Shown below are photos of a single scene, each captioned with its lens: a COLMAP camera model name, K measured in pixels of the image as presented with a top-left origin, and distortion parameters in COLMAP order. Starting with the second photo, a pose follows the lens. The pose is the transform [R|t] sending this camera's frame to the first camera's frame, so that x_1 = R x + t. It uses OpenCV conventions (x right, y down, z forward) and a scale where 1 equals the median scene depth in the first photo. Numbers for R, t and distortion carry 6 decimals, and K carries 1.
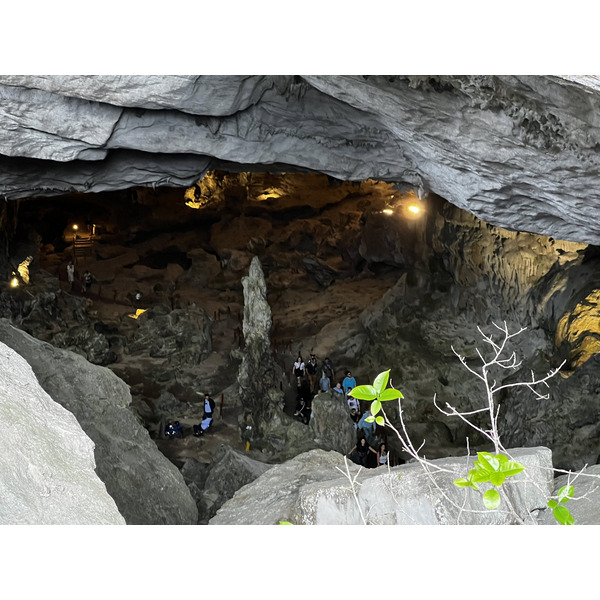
lens RADIAL K [[1707.3, 0, 300.0], [0, 1707.3, 299.3], [0, 0, 1]] dist [0.268134, 0.000000]
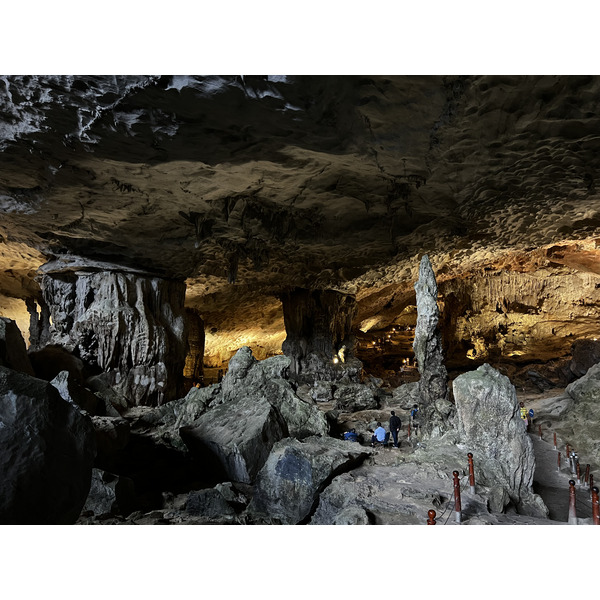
lens RADIAL K [[450.5, 0, 299.3], [0, 450.5, 302.5], [0, 0, 1]] dist [0.049649, -0.052004]
pose [[0.865909, -0.007613, -0.500144, 0.035932], [-0.146469, 0.952198, -0.268079, 0.071714], [0.478277, 0.305387, 0.823401, 0.681027]]
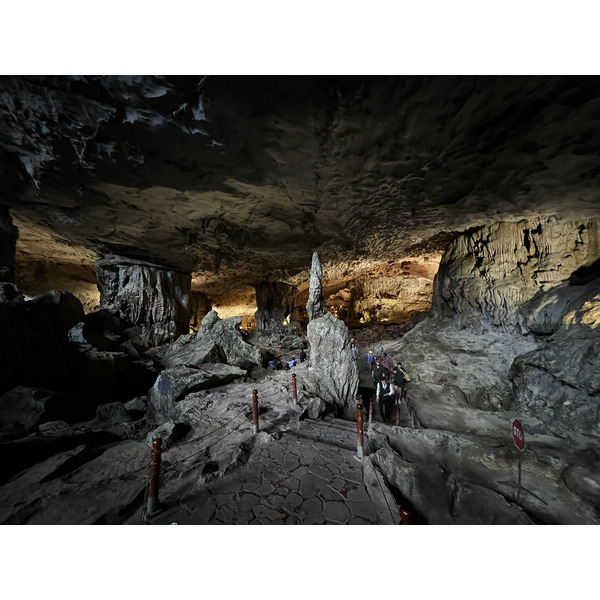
lens RADIAL K [[236.2, 0, 300.8], [0, 236.2, 300.2], [0, 0, 1]] dist [-0.003635, 0.000147]
pose [[0.901453, 0.012965, -0.432683, 0.050003], [-0.138844, 0.955400, -0.260641, 0.067874], [0.410006, 0.295031, 0.863048, 0.732401]]
